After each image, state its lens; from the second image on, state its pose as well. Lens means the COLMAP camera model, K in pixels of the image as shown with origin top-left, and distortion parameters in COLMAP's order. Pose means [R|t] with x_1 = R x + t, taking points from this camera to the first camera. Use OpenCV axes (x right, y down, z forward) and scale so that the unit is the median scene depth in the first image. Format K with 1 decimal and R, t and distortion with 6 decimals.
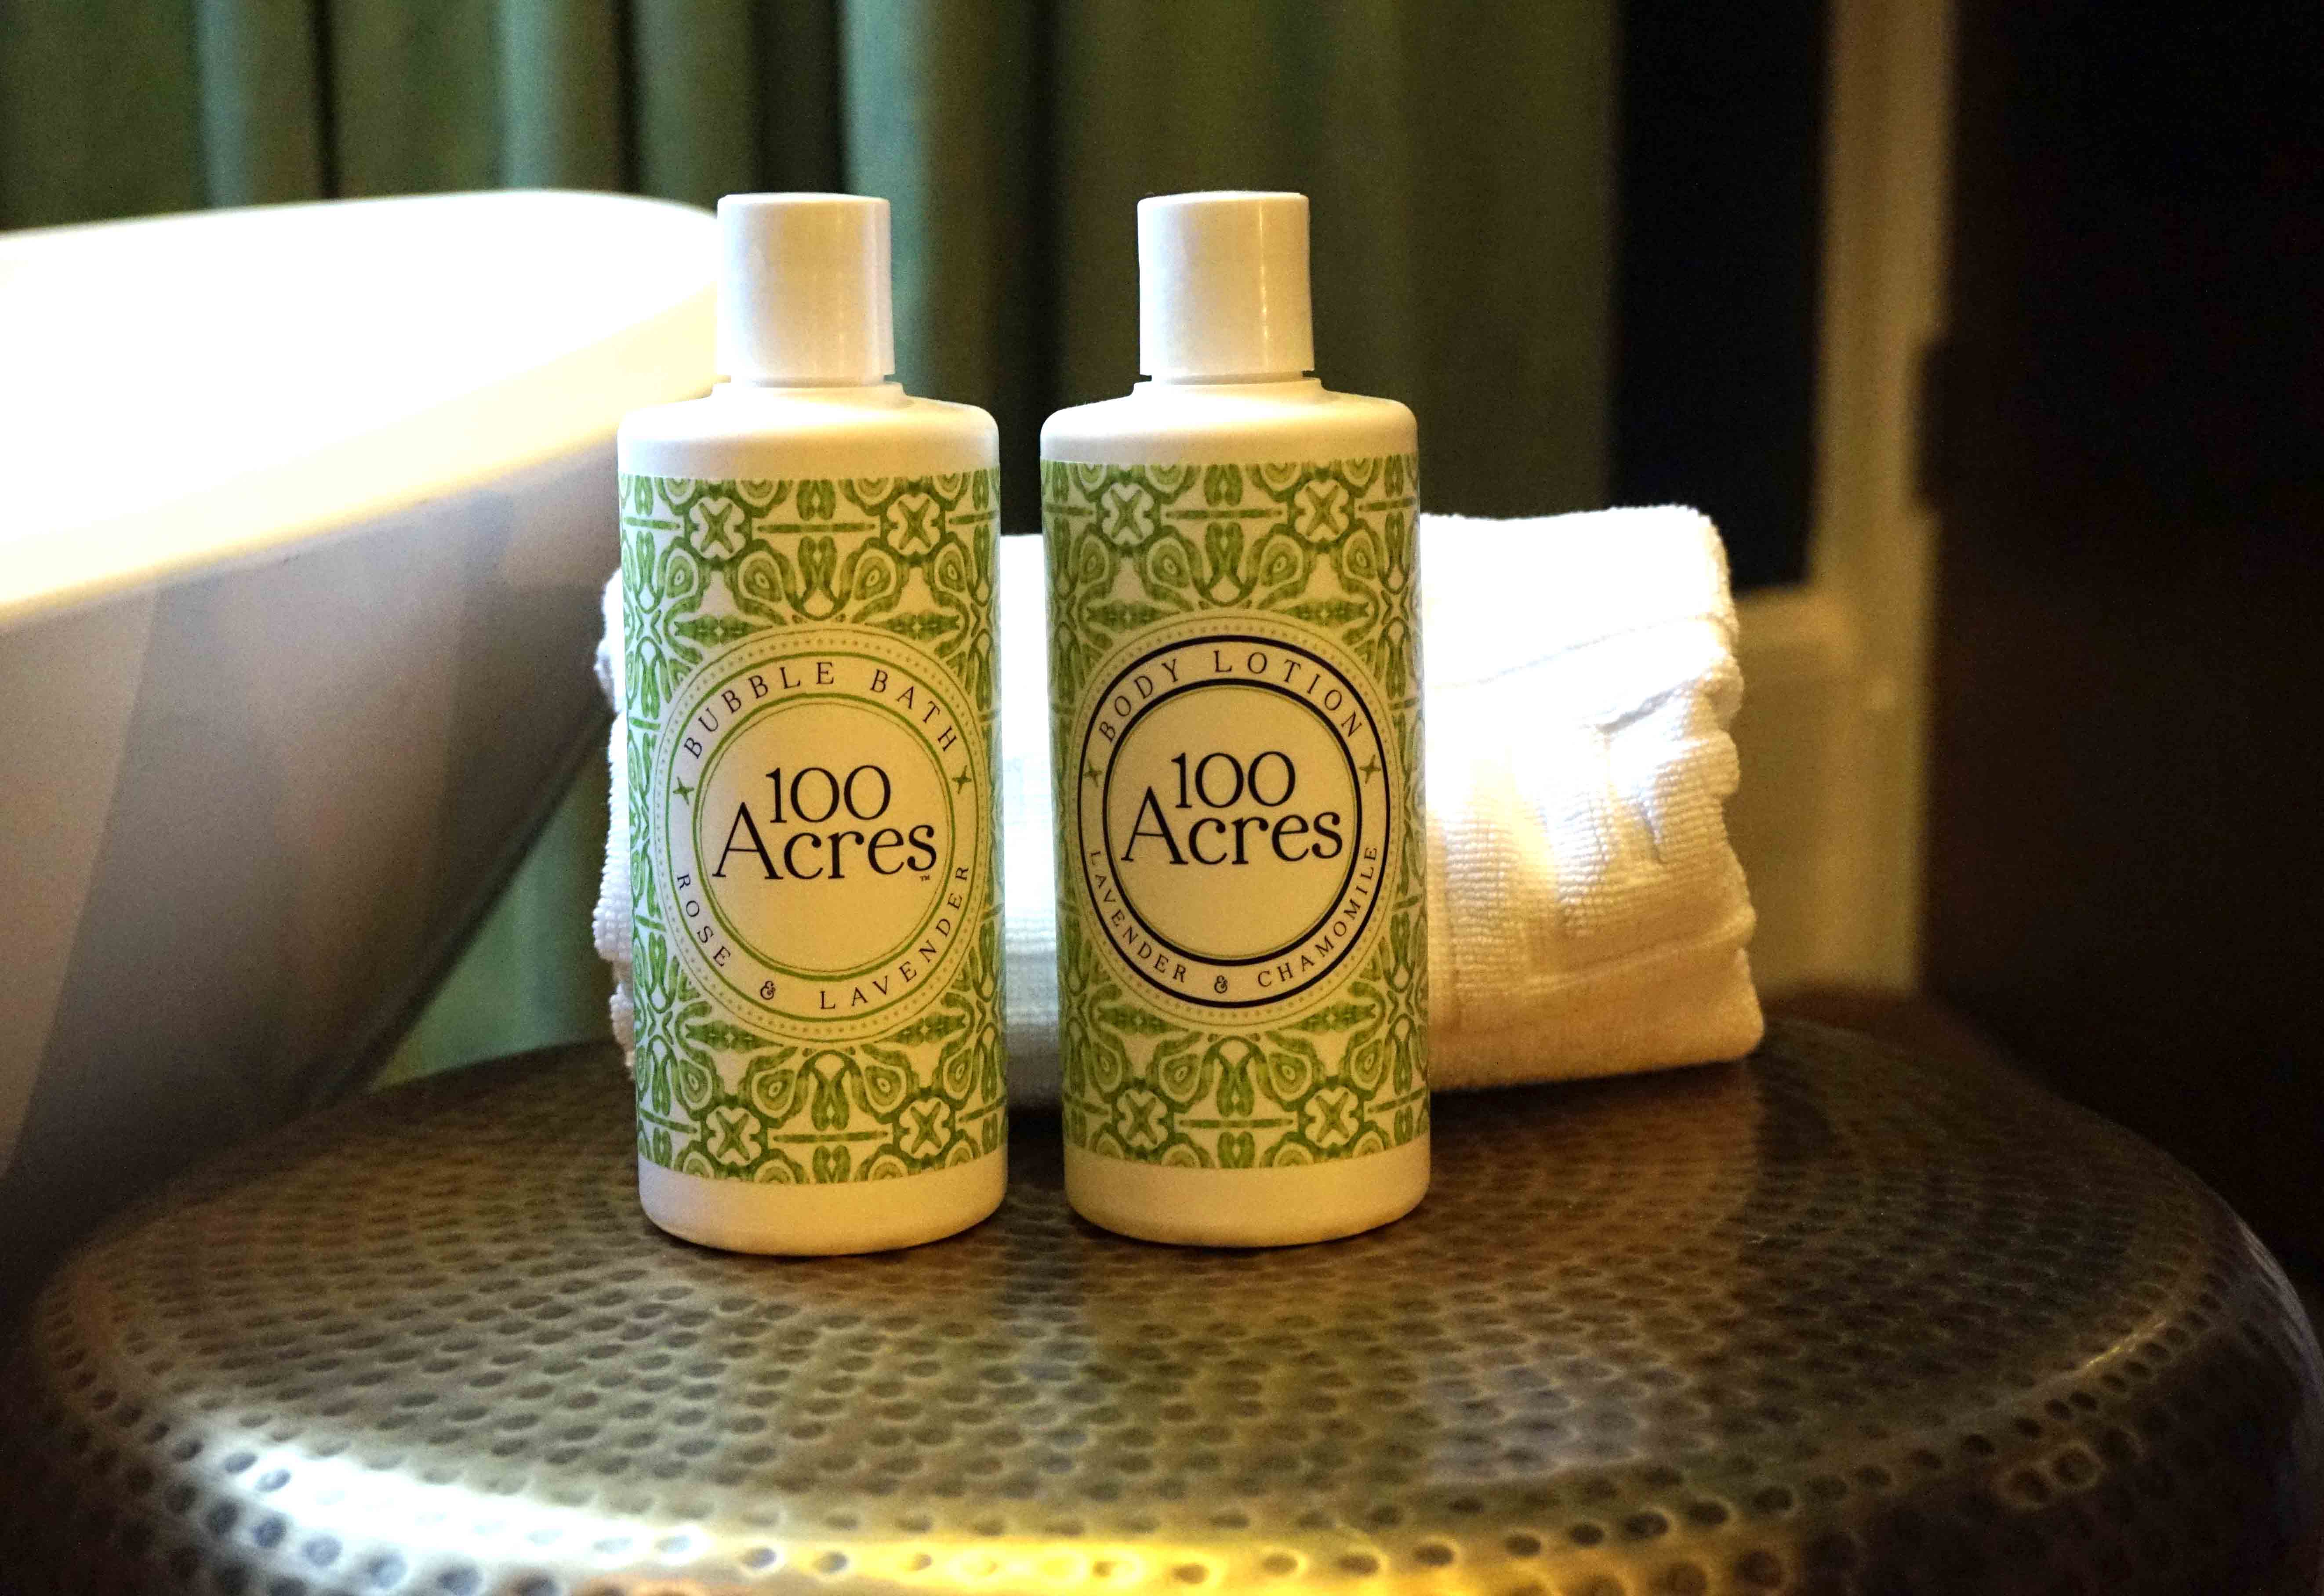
lens RADIAL K [[4209.0, 0, 1160.3], [0, 4209.0, 803.9], [0, 0, 1]] dist [0.398052, 0.000000]
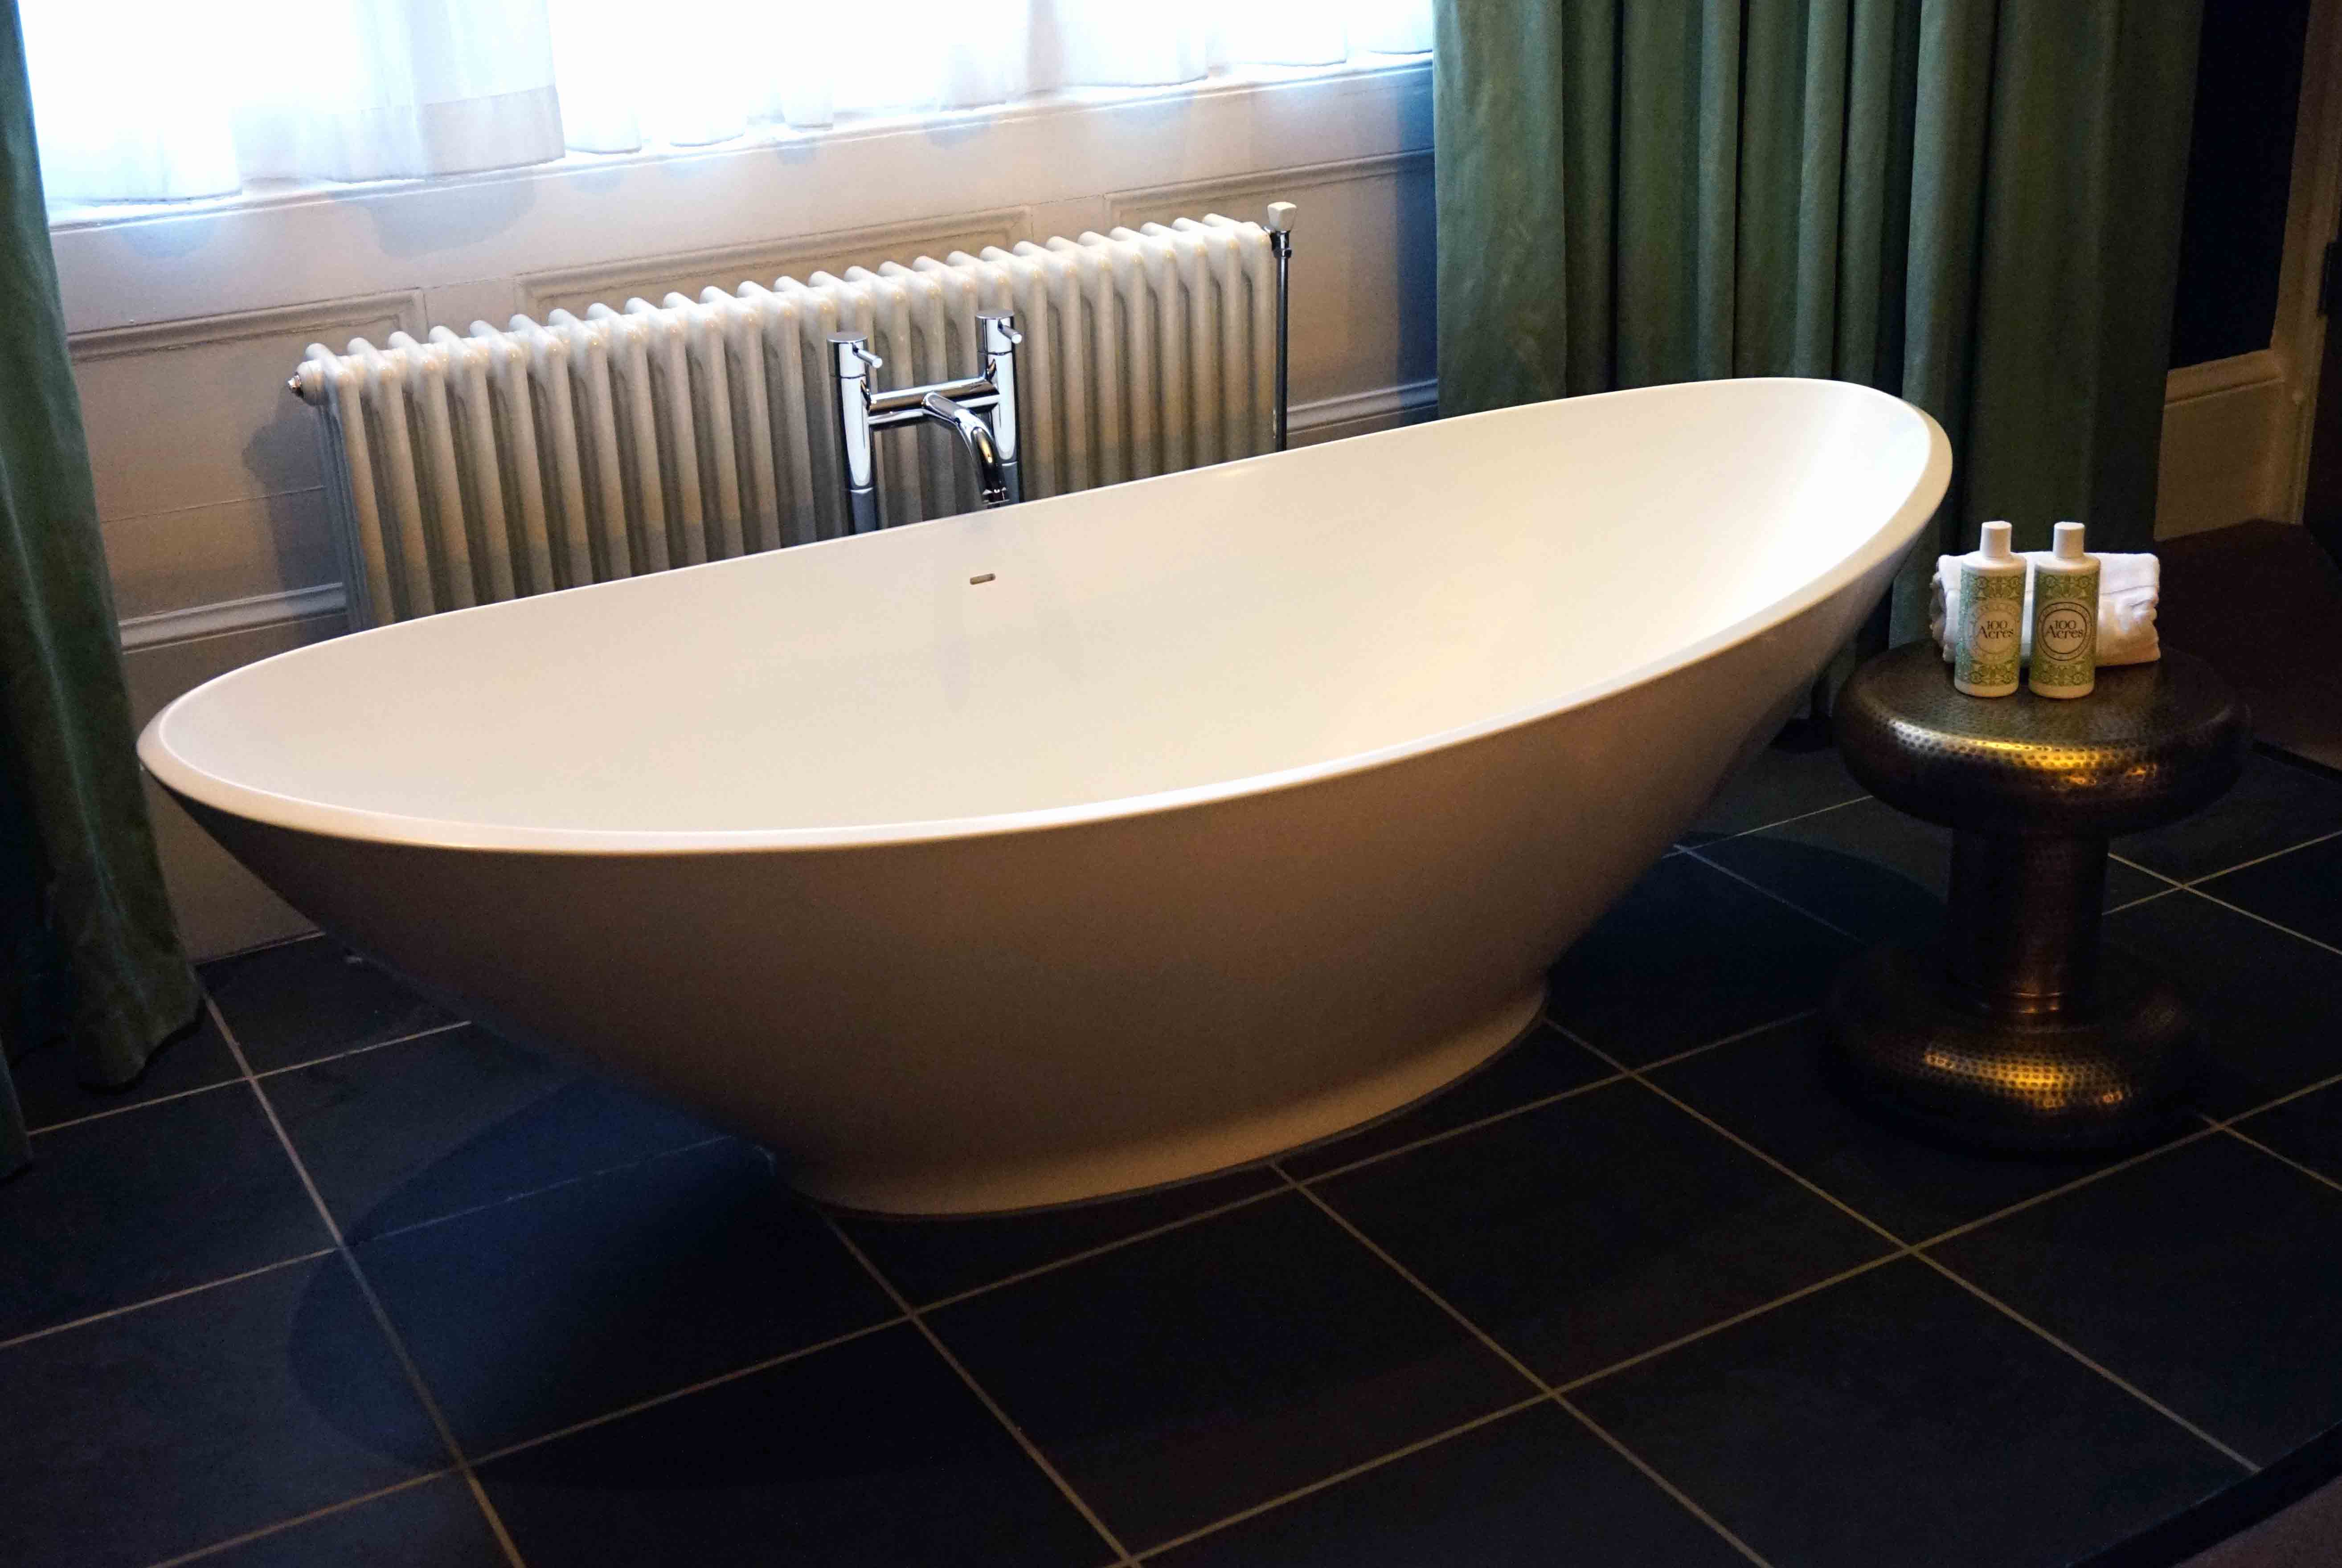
lens RADIAL K [[2749.4, 0, 1173.7], [0, 2749.4, 783.3], [0, 0, 1]] dist [-0.035230, 0.000000]
pose [[0.968419, 0.050700, -0.244118, -0.239357], [-0.003061, 0.981451, 0.191690, -0.507618], [0.249308, -0.184889, 0.950611, -2.965557]]
